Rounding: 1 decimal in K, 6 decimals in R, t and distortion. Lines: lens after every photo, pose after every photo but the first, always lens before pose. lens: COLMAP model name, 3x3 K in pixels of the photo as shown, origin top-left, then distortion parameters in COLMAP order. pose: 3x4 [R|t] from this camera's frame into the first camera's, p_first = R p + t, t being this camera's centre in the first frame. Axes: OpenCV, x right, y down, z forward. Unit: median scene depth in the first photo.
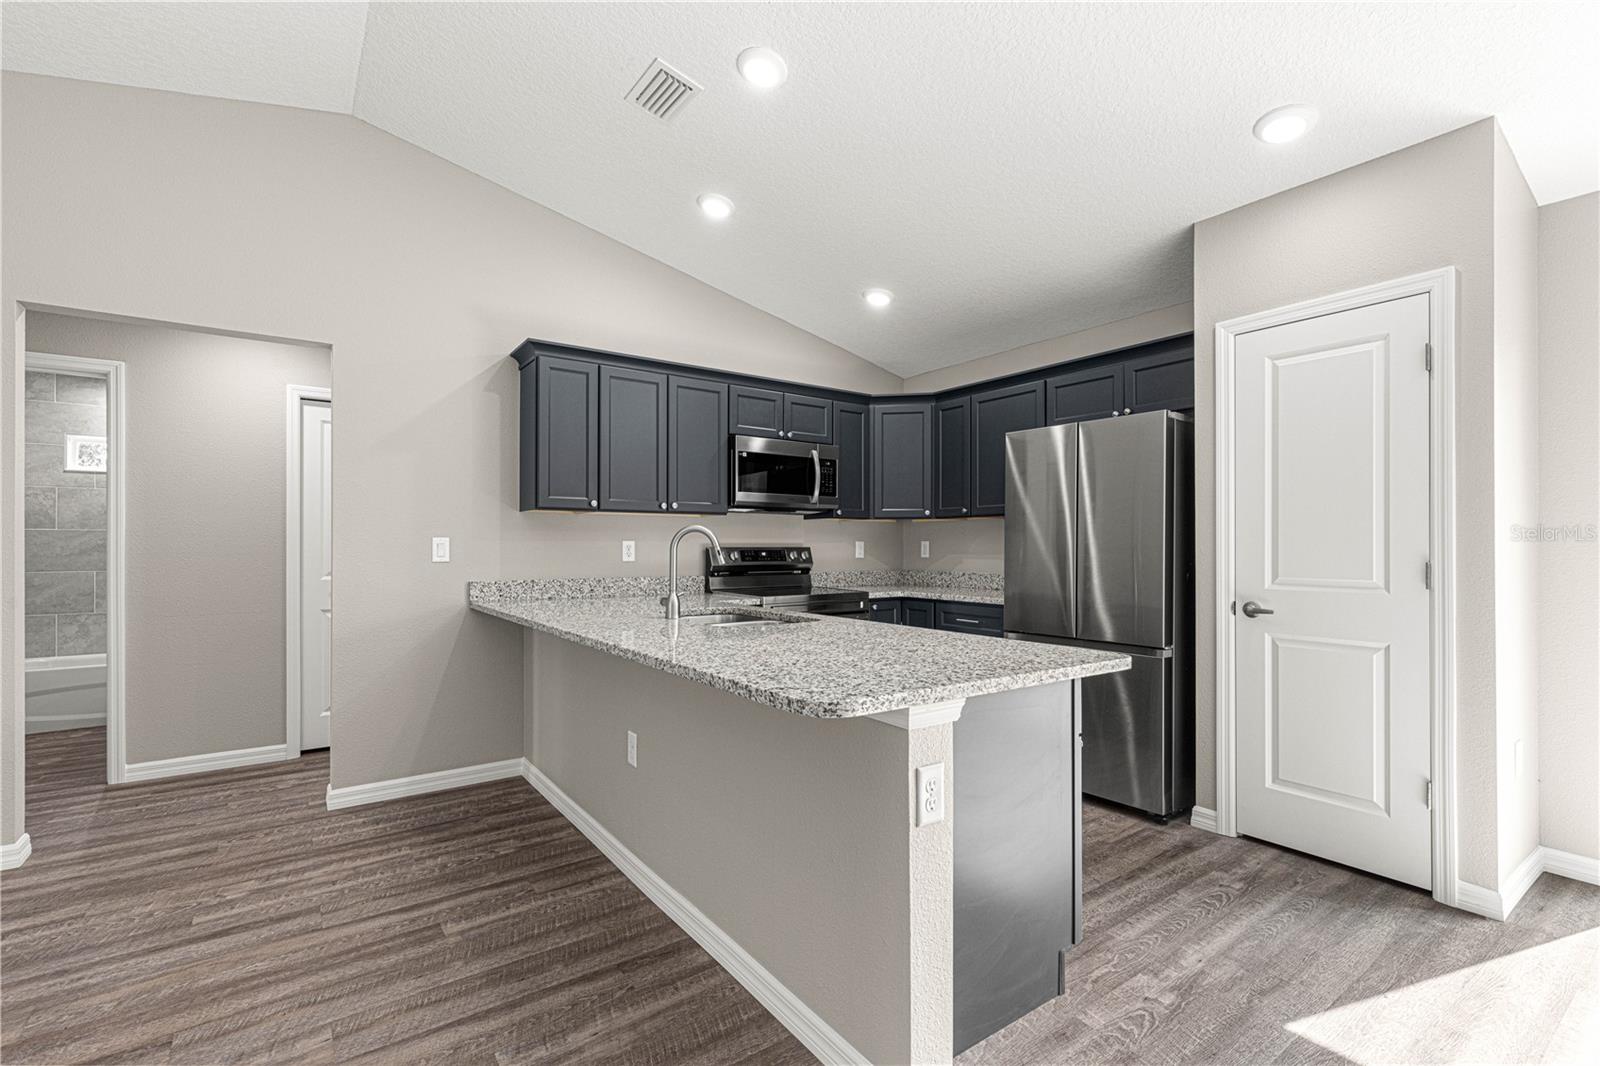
lens RADIAL K [[717.6, 0, 799.7], [0, 717.6, 538.7], [0, 0, 1]] dist [0.008483, -0.000484]
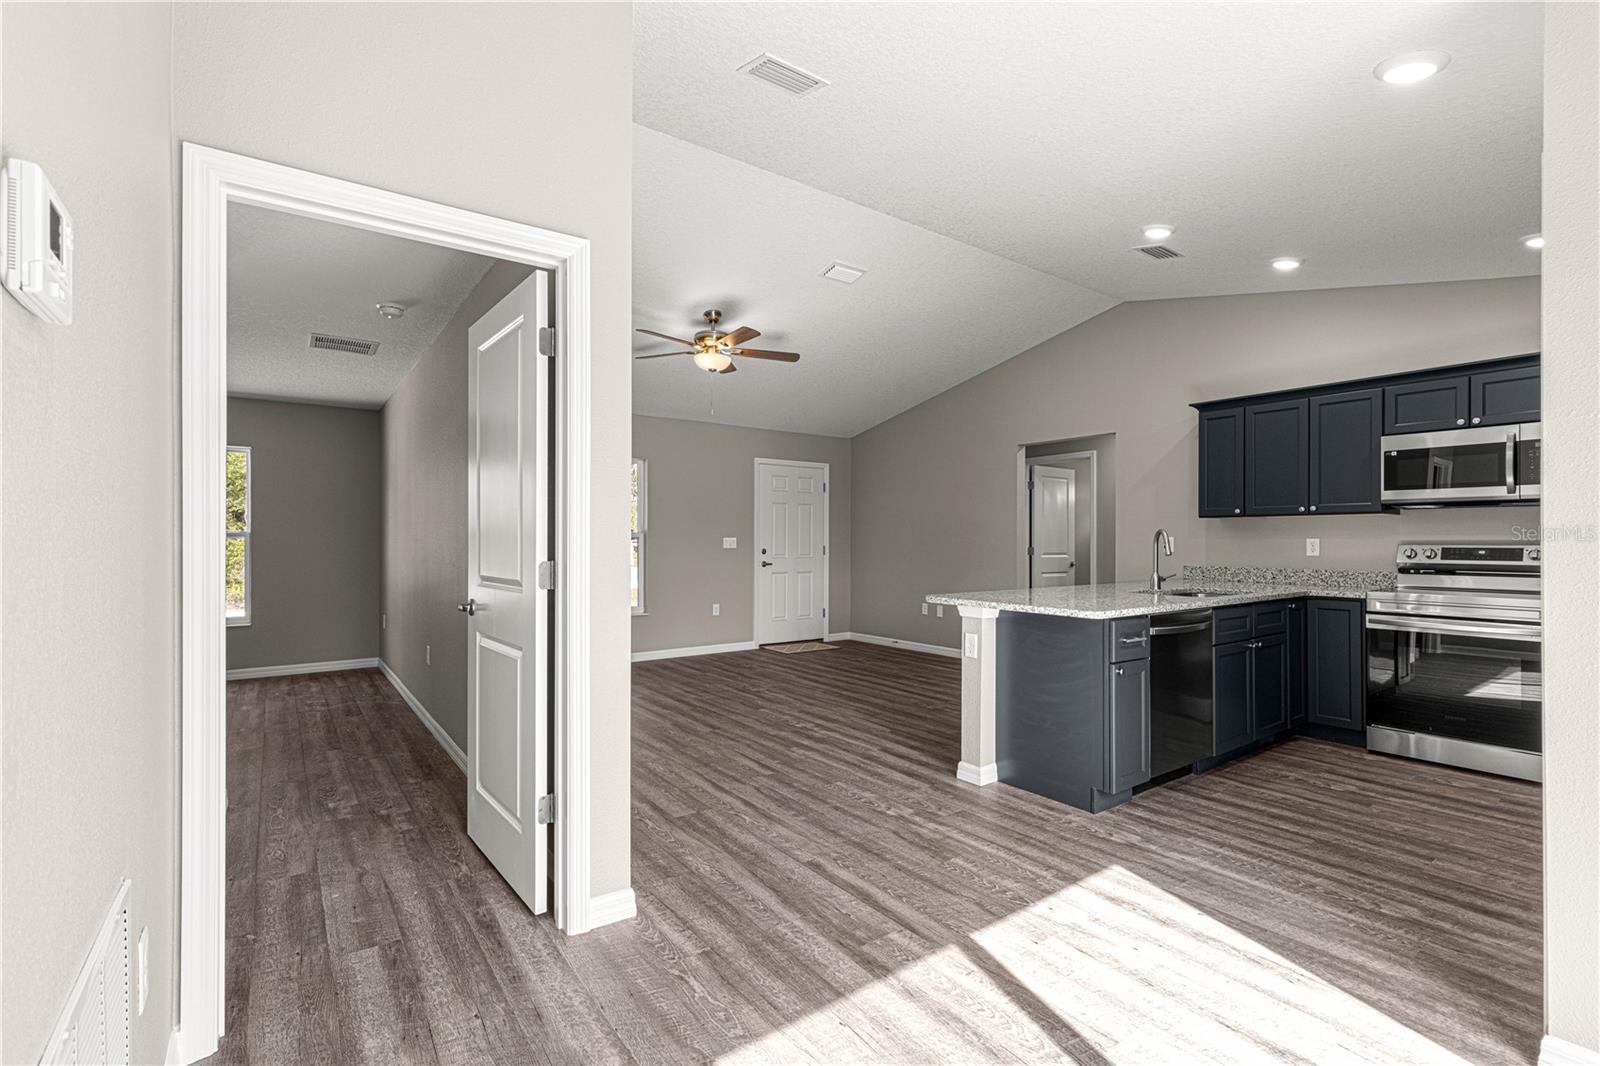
lens RADIAL K [[718.4, 0, 801.7], [0, 718.4, 534.3], [0, 0, 1]] dist [0.003873, -0.000104]
pose [[0.007025, -0.008225, -0.999941, 1.379032], [0.008544, 0.999930, -0.008165, -0.002260], [0.999939, -0.008486, 0.007095, 0.220812]]
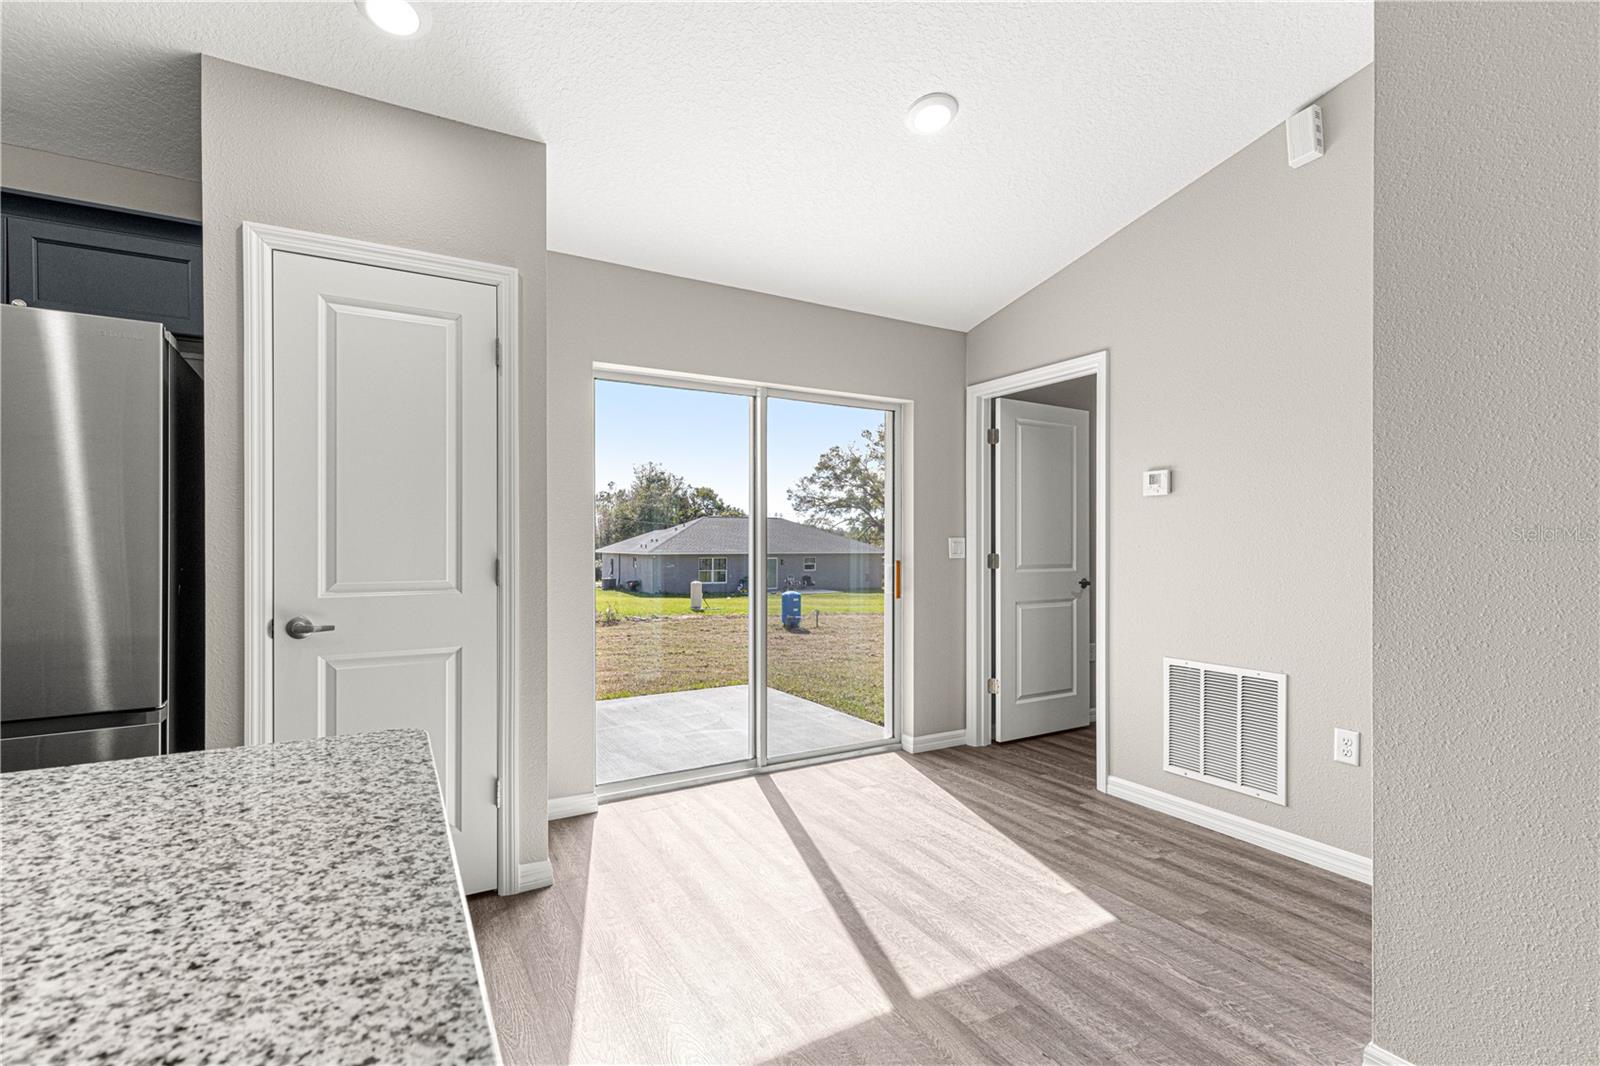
lens RADIAL K [[718.4, 0, 801.1], [0, 718.4, 544.8], [0, 0, 1]] dist [0.008592, -0.001175]
pose [[0.103003, -0.000931, 0.994681, -0.061587], [-0.008805, 0.999960, 0.001848, 0.006698], [-0.994642, -0.008949, 0.102990, 0.419900]]
